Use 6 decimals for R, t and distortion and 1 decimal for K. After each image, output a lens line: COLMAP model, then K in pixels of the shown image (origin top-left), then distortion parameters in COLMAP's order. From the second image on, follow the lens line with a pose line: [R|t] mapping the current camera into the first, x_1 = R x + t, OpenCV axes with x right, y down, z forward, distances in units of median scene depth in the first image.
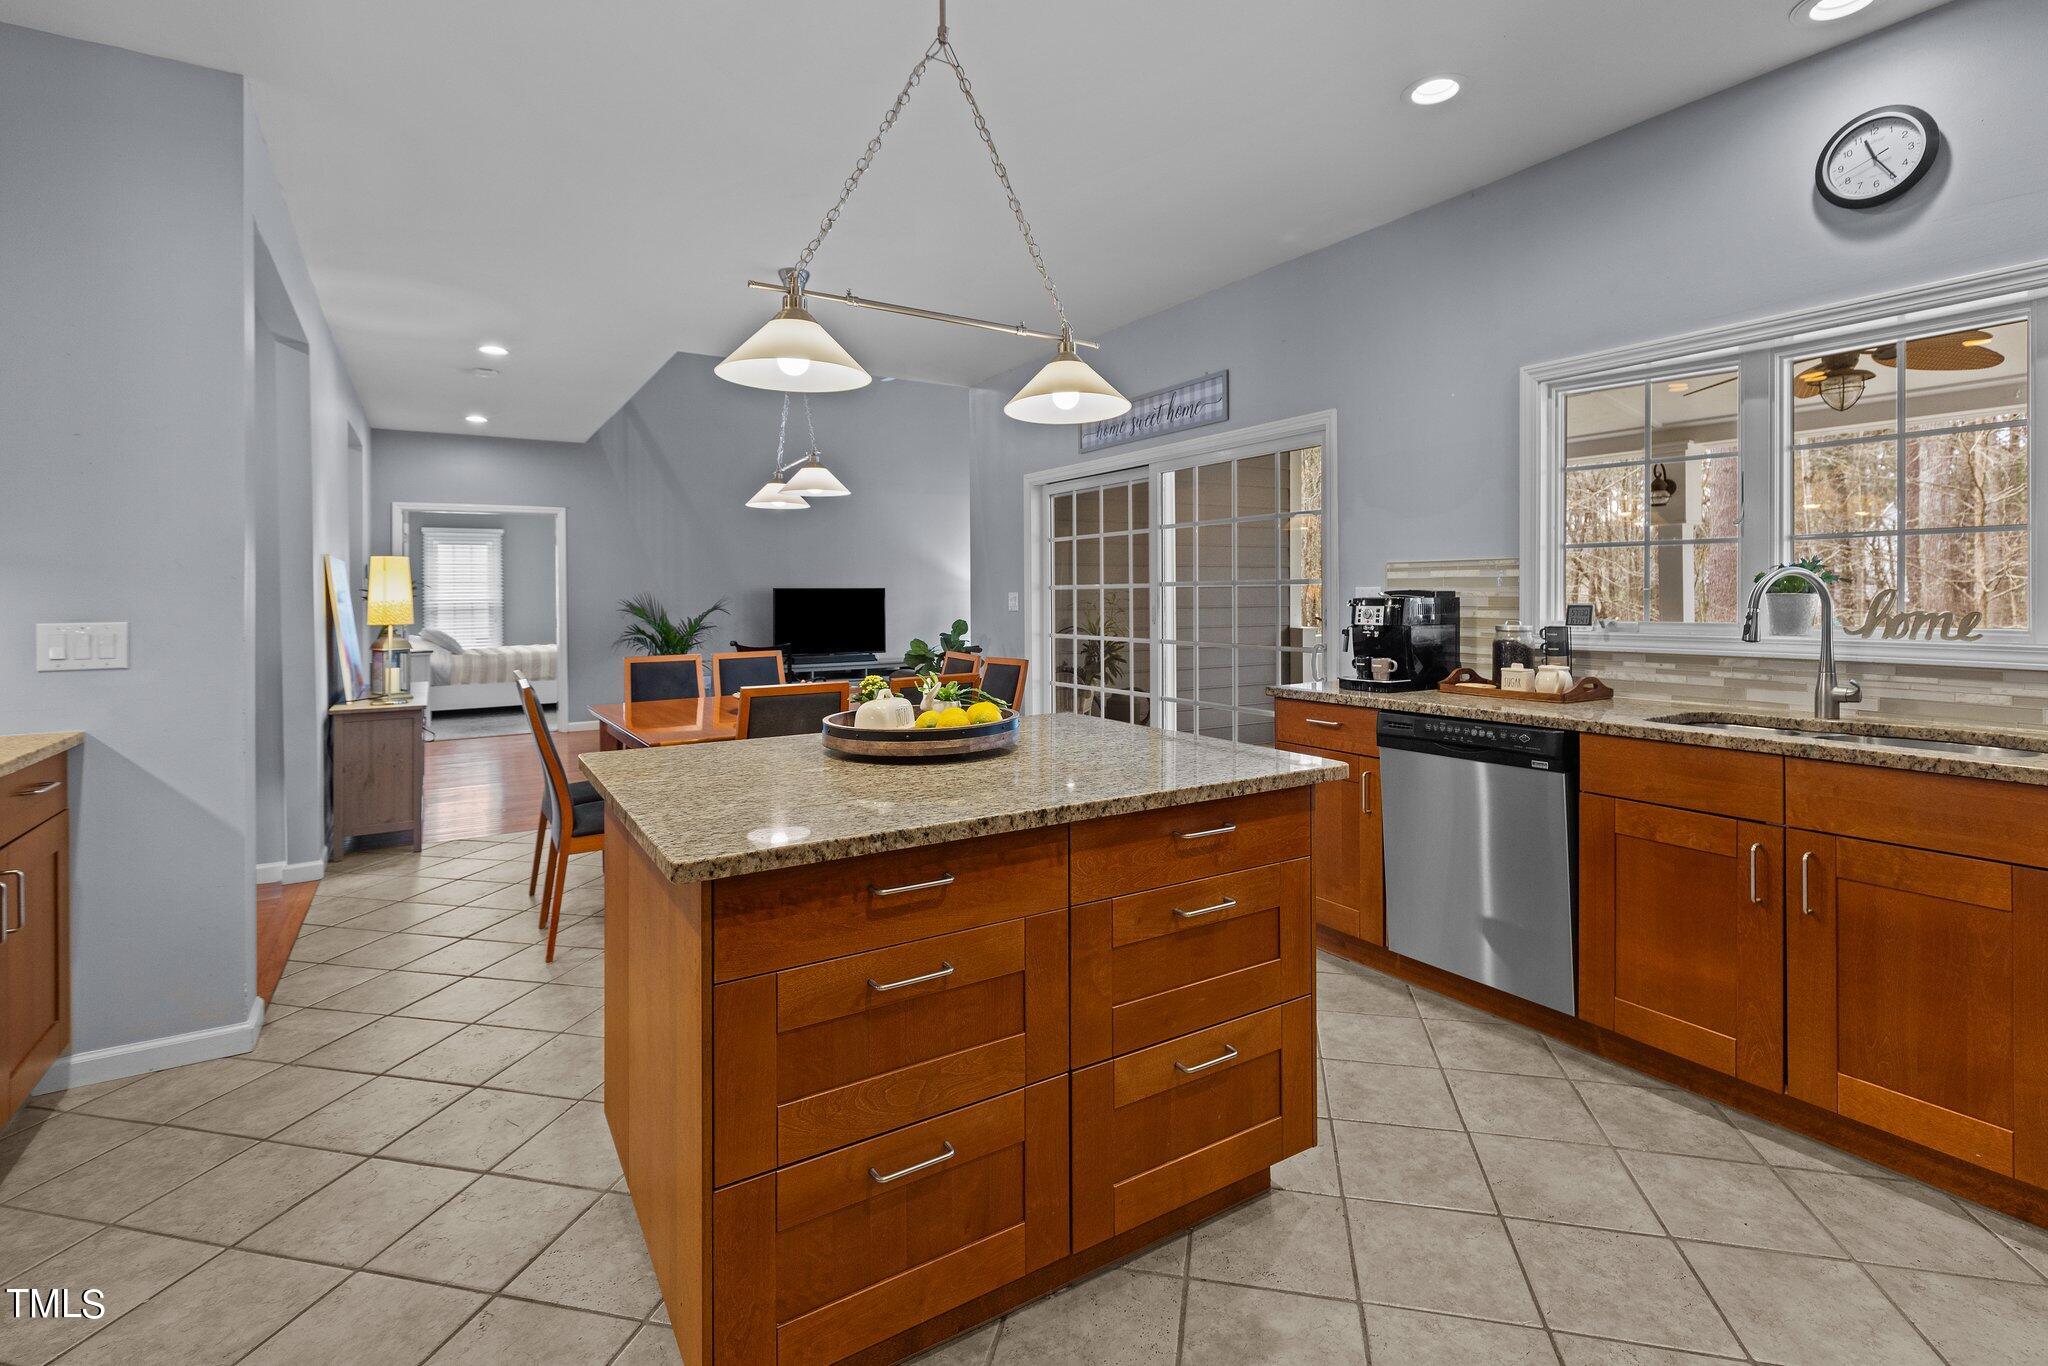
lens RADIAL K [[952.8, 0, 1037.3], [0, 952.8, 594.4], [0, 0, 1]] dist [0.001826, -0.000198]
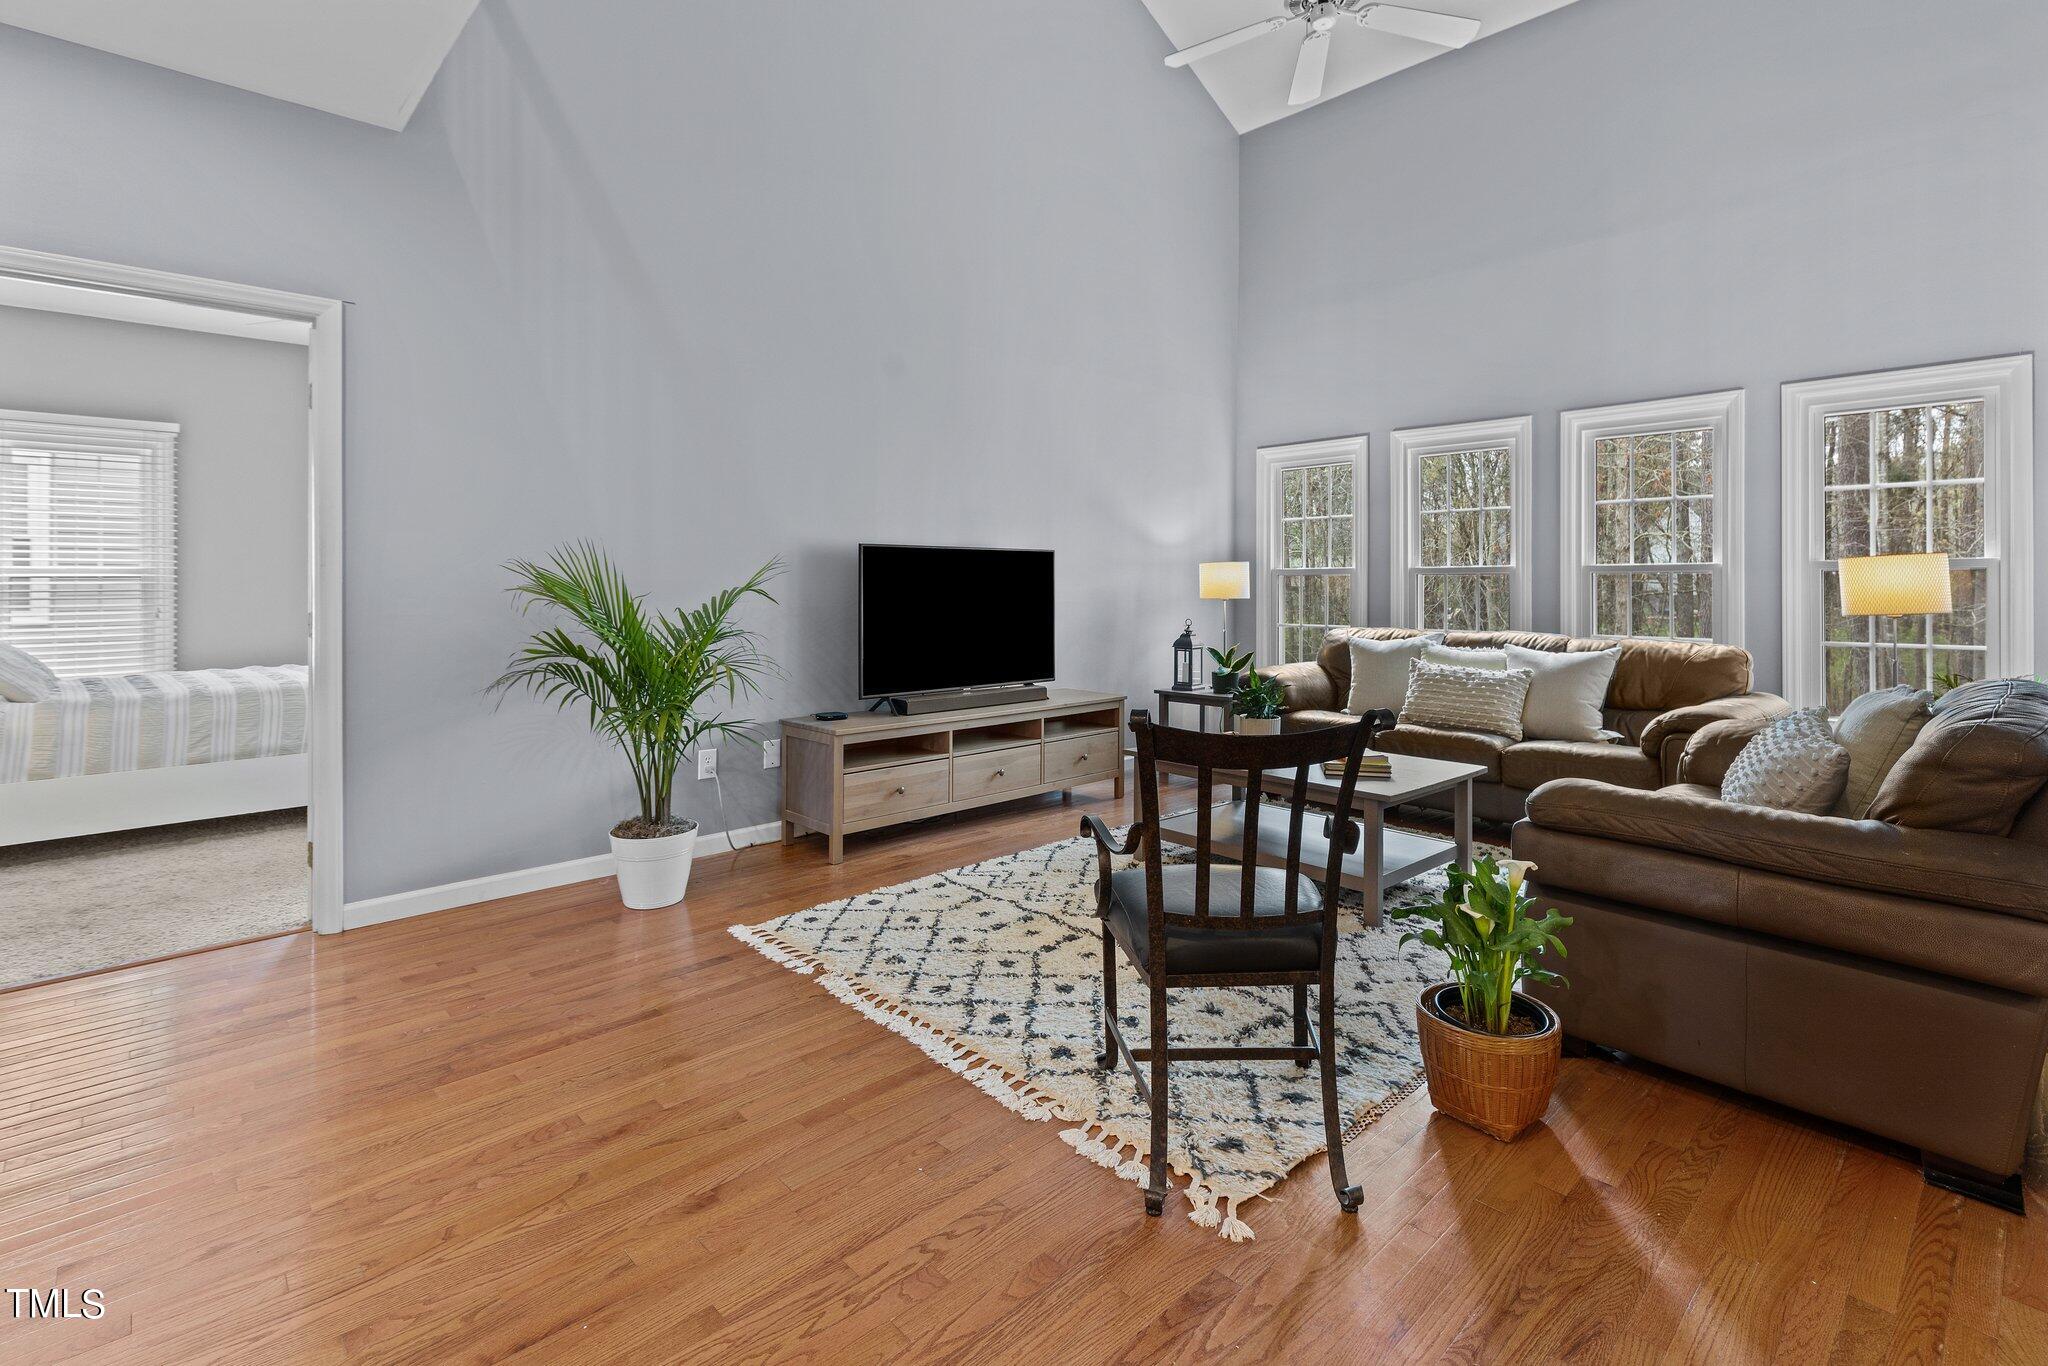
lens RADIAL K [[952.8, 0, 1037.3], [0, 952.8, 594.4], [0, 0, 1]] dist [0.001826, -0.000198]
pose [[0.982051, 0.004524, 0.188561, -0.943056], [-0.006600, 0.999924, 0.010383, 0.041156], [-0.188500, -0.011442, 0.982007, 1.848441]]
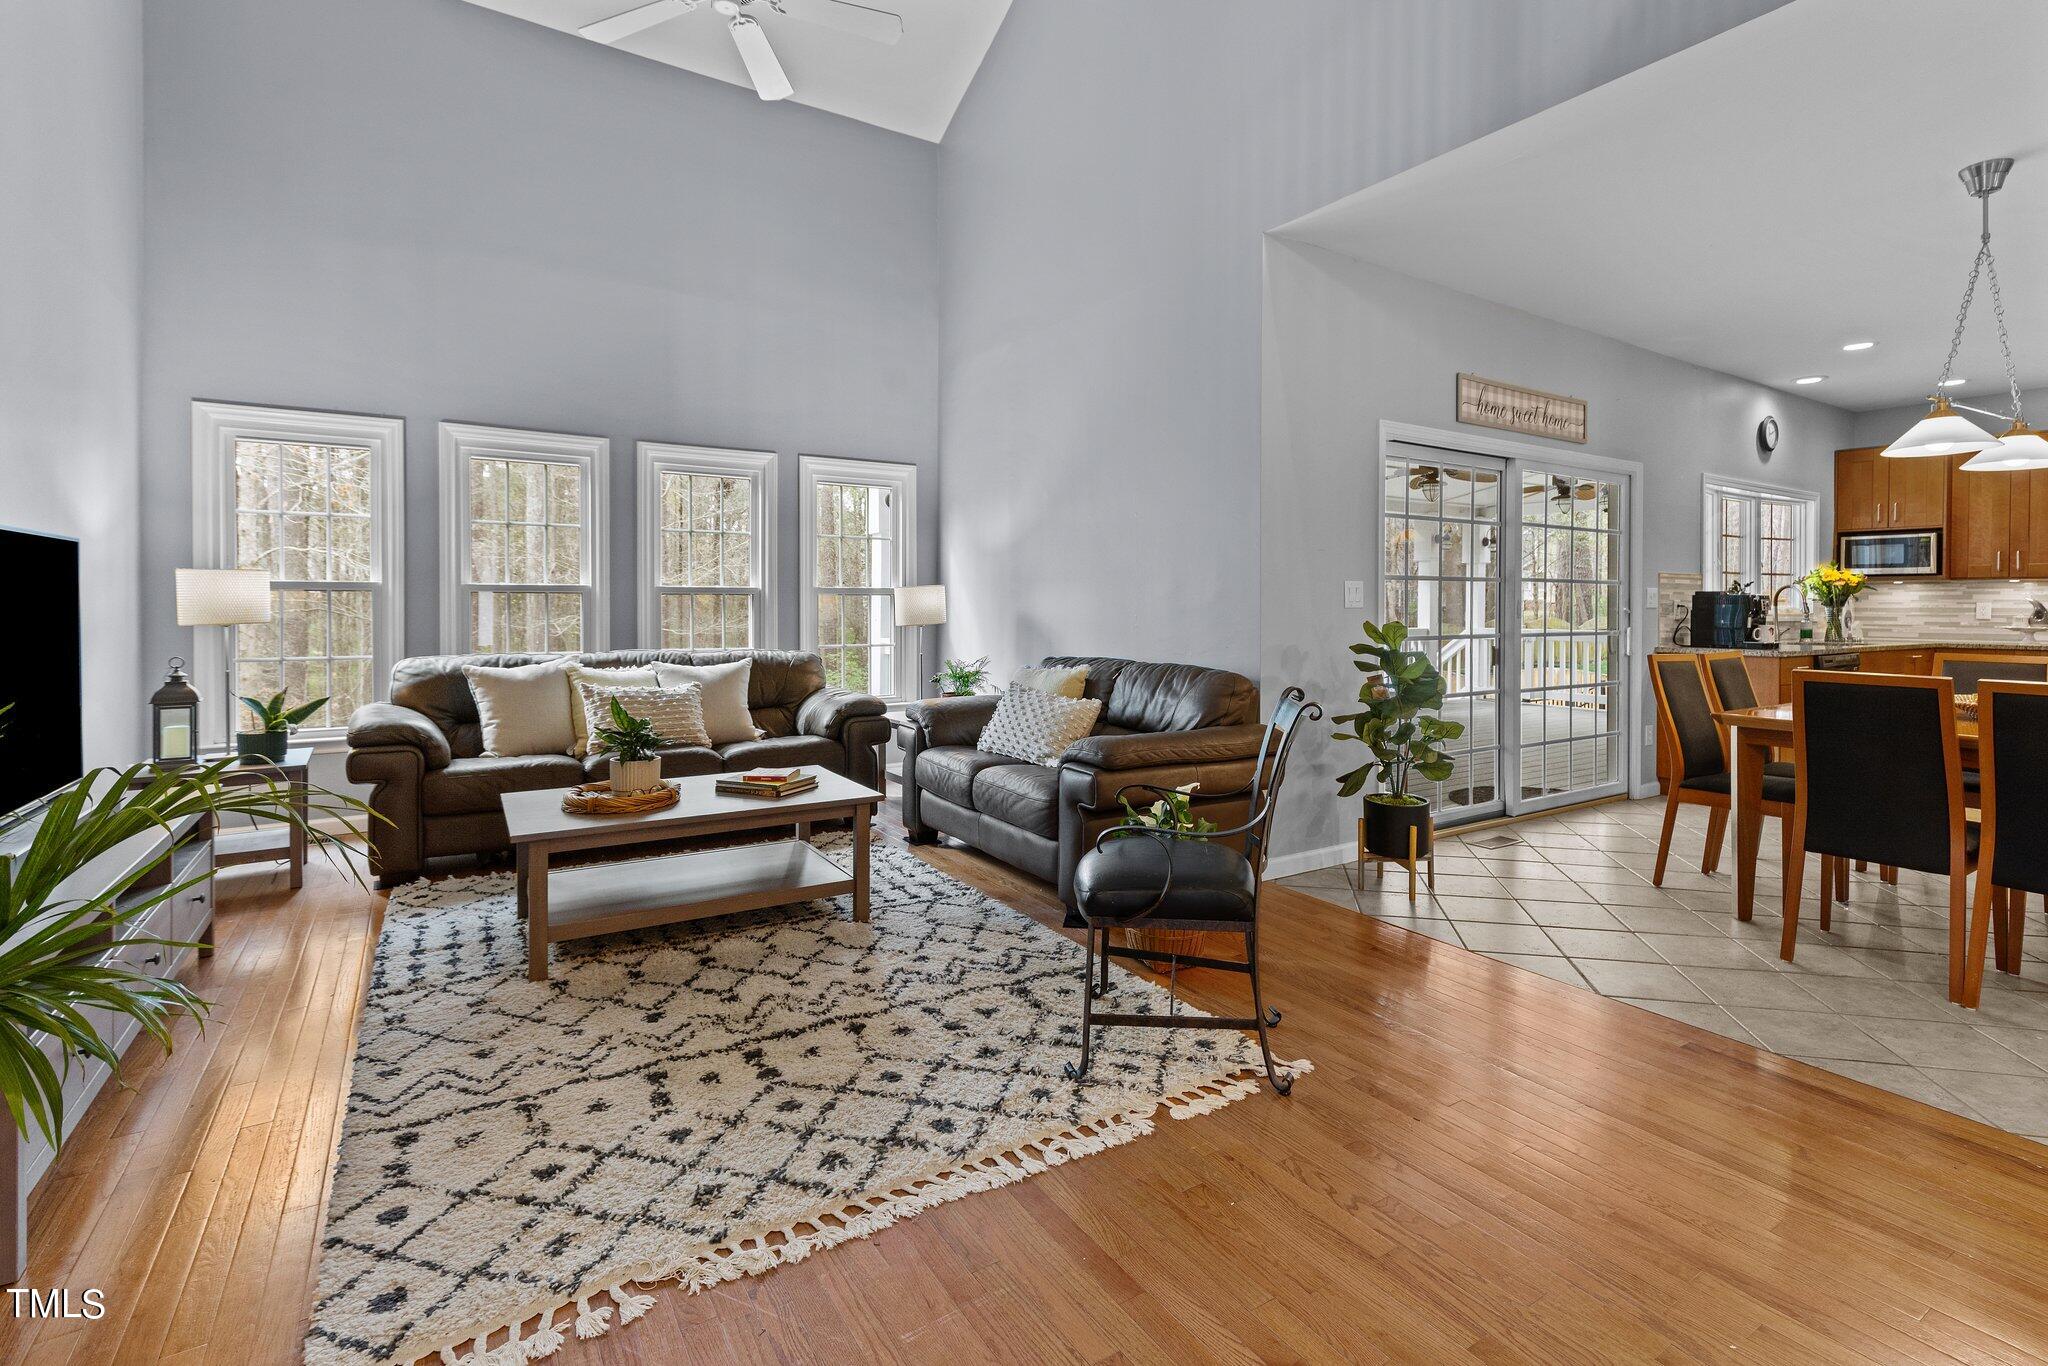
lens RADIAL K [[942.7, 0, 1032.7], [0, 942.7, 614.8], [0, 0, 1]] dist [0.003529, 0.000216]
pose [[-0.001995, -0.003596, 0.999992, -1.528507], [-0.004592, 0.999983, 0.003586, 0.046329], [-0.999987, -0.004585, -0.002011, 2.638903]]
